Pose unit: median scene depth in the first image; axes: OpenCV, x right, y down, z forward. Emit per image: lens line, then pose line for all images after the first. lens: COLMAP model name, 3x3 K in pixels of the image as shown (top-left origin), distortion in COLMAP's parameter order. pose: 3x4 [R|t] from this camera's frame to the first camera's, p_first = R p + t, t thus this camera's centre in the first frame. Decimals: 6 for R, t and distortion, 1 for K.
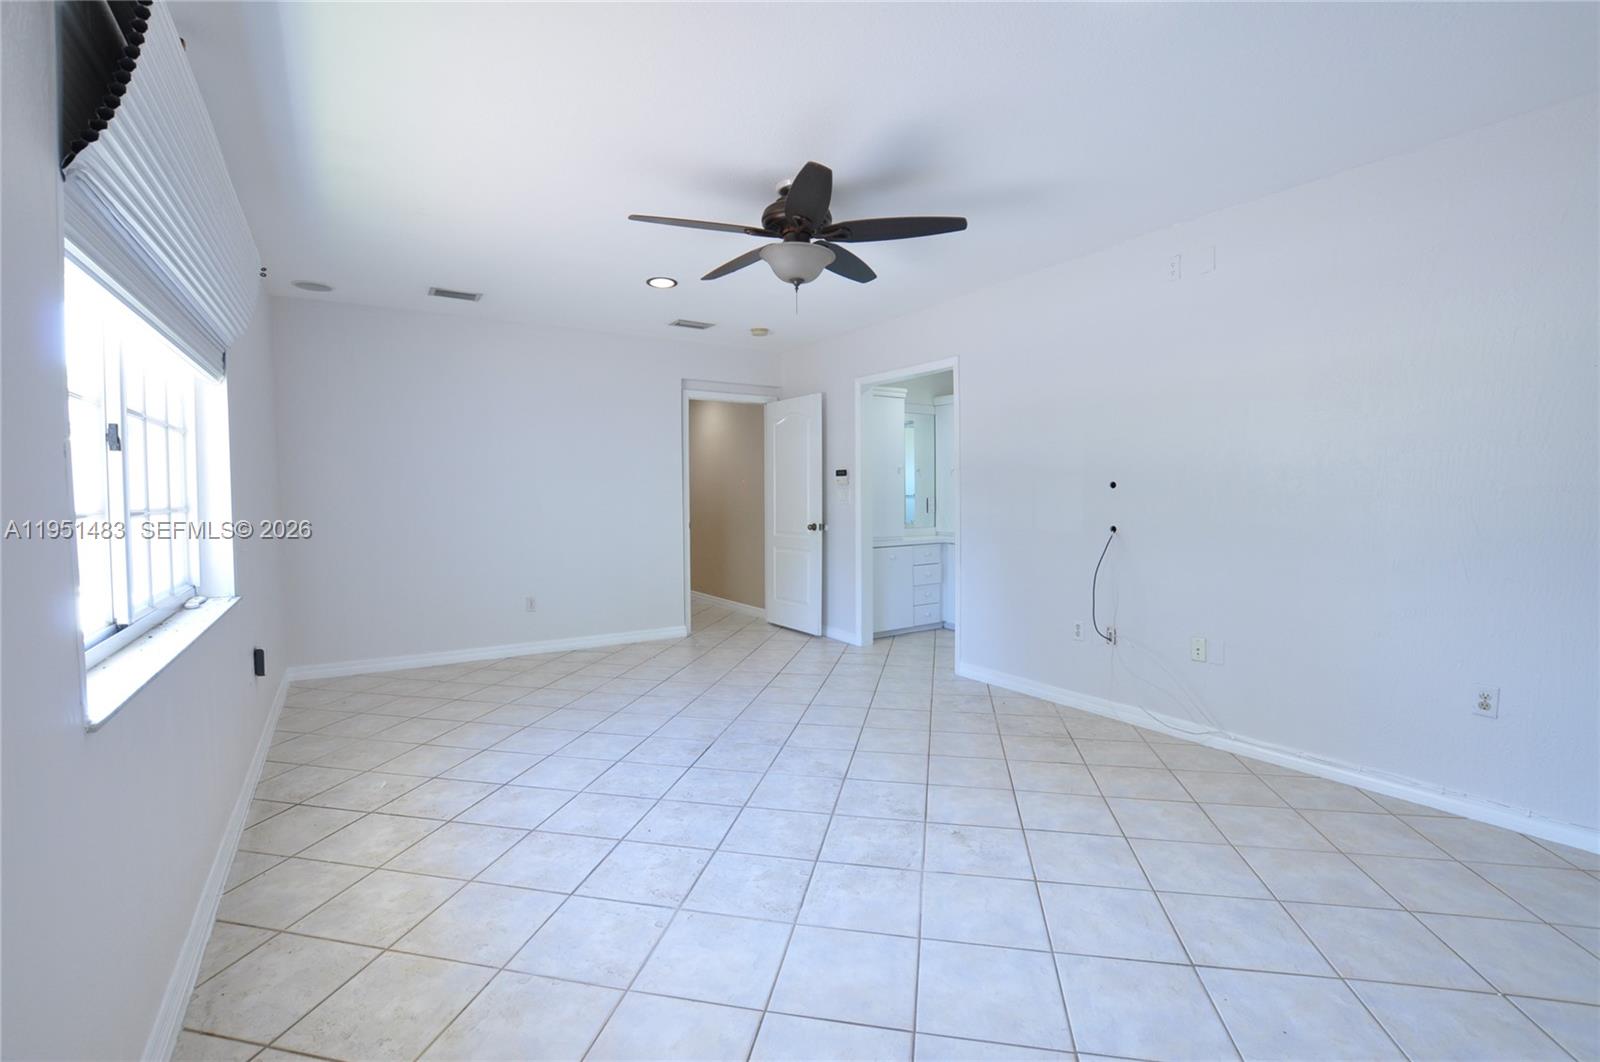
lens RADIAL K [[701.4, 0, 799.9], [0, 701.4, 527.8], [0, 0, 1]] dist [-0.037068, 0.007684]
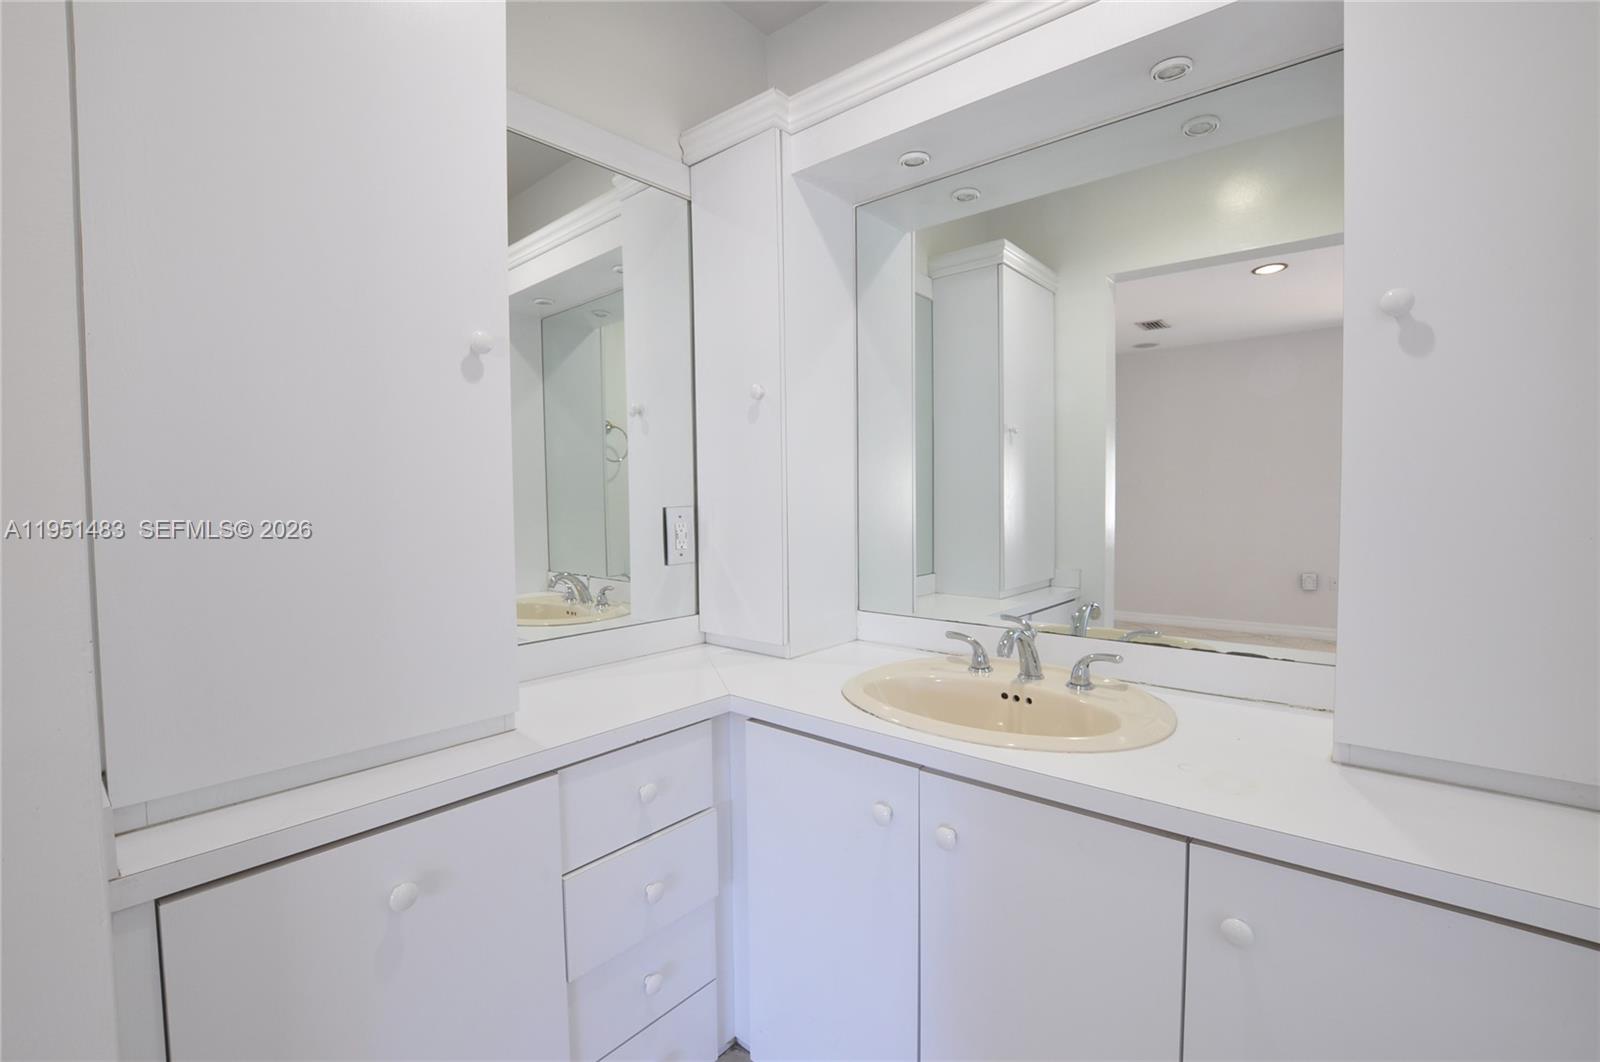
lens RADIAL K [[701.4, 0, 799.9], [0, 701.4, 527.8], [0, 0, 1]] dist [-0.037068, 0.007684]
pose [[0.958115, -0.014479, 0.286017, 0.155352], [0.014840, 0.999889, 0.000904, -0.035003], [-0.285999, 0.003378, 0.958224, 0.736189]]
